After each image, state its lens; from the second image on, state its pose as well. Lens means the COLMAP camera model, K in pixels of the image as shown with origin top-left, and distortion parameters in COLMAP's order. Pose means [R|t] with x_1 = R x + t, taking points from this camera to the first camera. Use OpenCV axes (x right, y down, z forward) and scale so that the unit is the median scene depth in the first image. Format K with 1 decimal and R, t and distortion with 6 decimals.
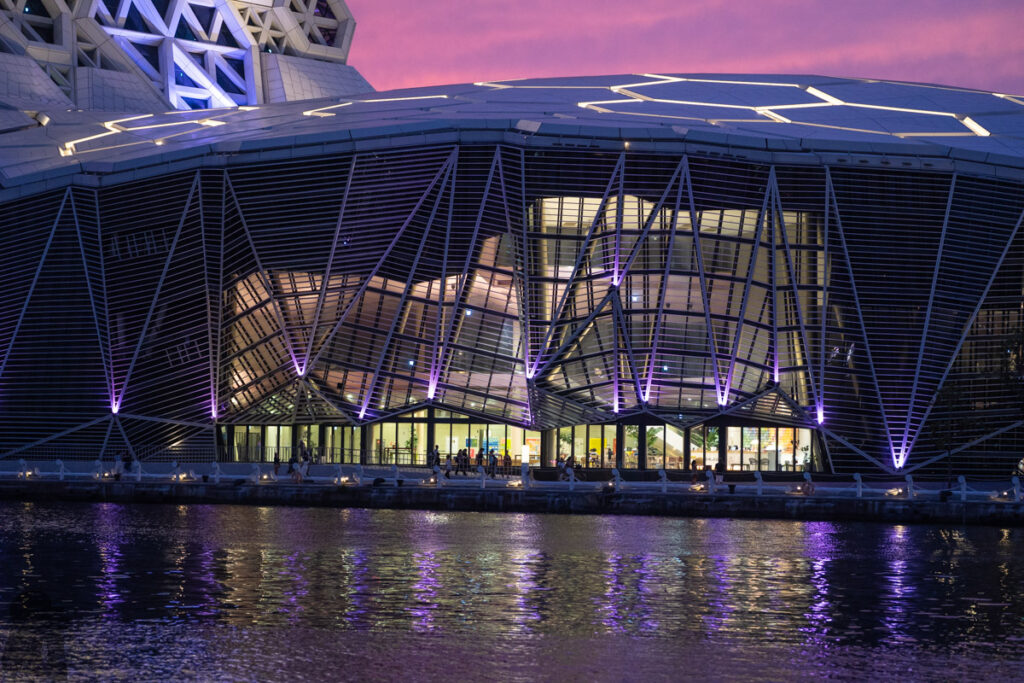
lens RADIAL K [[3228.0, 0, 512.0], [0, 3228.0, 341.5], [0, 0, 1]] dist [0.306459, 1.074787]
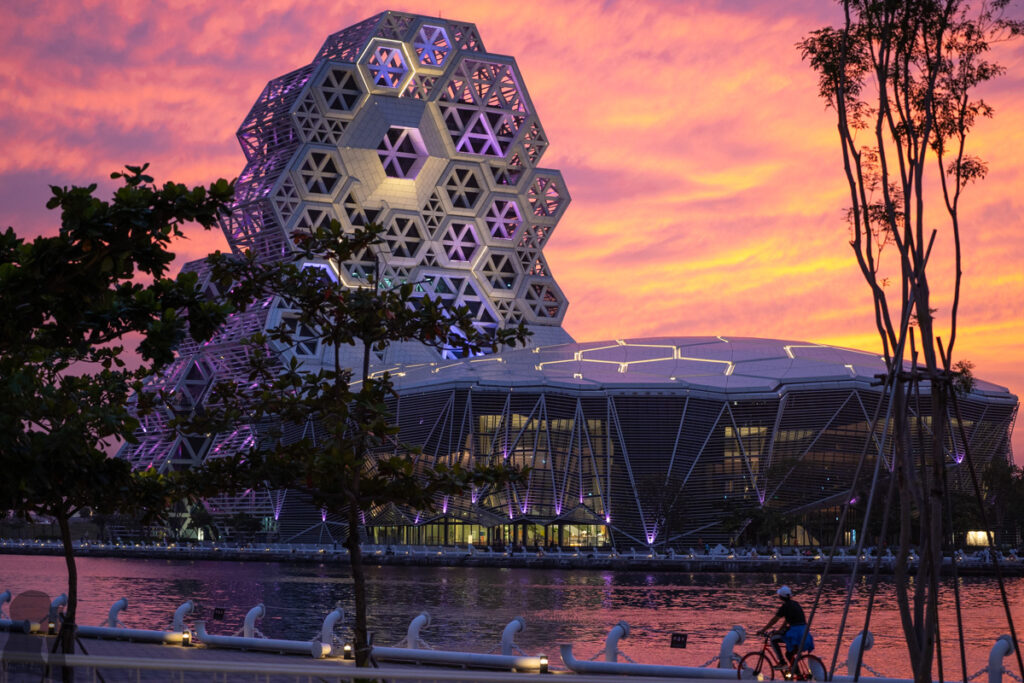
lens RADIAL K [[3228.0, 0, 512.0], [0, 3228.0, 341.5], [0, 0, 1]] dist [0.306459, 1.074787]
pose [[0.913427, -0.033484, -0.405624, 0.859188], [0.022404, 0.999236, -0.032034, -0.024687], [0.406387, 0.020174, 0.913479, -0.877647]]
